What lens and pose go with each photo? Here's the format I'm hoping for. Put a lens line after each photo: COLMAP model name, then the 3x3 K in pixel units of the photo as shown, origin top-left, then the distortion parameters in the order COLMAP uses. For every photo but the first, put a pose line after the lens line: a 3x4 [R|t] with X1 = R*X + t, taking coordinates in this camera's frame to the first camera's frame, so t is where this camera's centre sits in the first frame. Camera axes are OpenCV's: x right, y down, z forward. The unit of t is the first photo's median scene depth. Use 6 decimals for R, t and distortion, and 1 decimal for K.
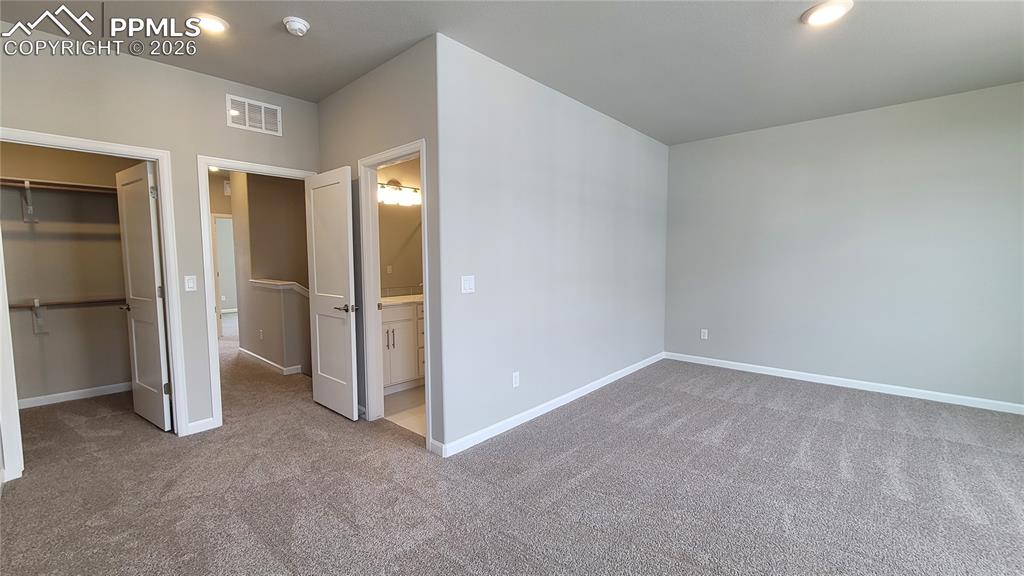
lens RADIAL K [[416.3, 0, 514.8], [0, 416.3, 286.5], [0, 0, 1]] dist [-0.000829, -0.000217]
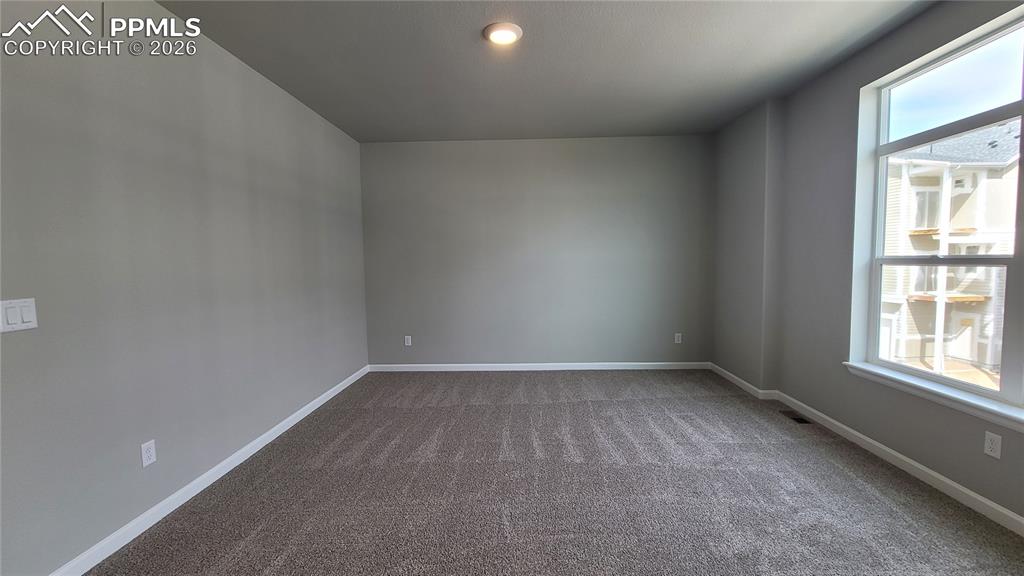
lens RADIAL K [[416.3, 0, 515.0], [0, 416.3, 289.0], [0, 0, 1]] dist [-0.000829, -0.000217]
pose [[0.763334, -0.050977, 0.643990, 0.034843], [0.055870, 0.998356, 0.012803, -0.008253], [-0.643584, 0.026207, 0.764927, 0.133739]]
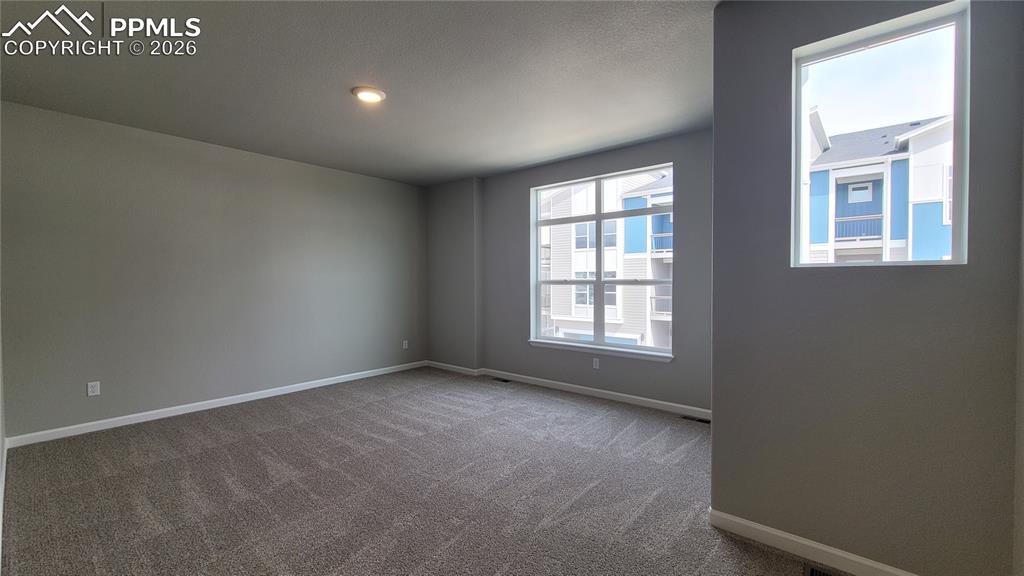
lens RADIAL K [[416.3, 0, 515.6], [0, 416.3, 287.4], [0, 0, 1]] dist [-0.000829, -0.000217]
pose [[-0.037437, -0.009876, 0.999250, -0.440309], [0.073494, 0.997216, 0.012609, -0.021195], [-0.996593, 0.073911, -0.036607, 0.472364]]
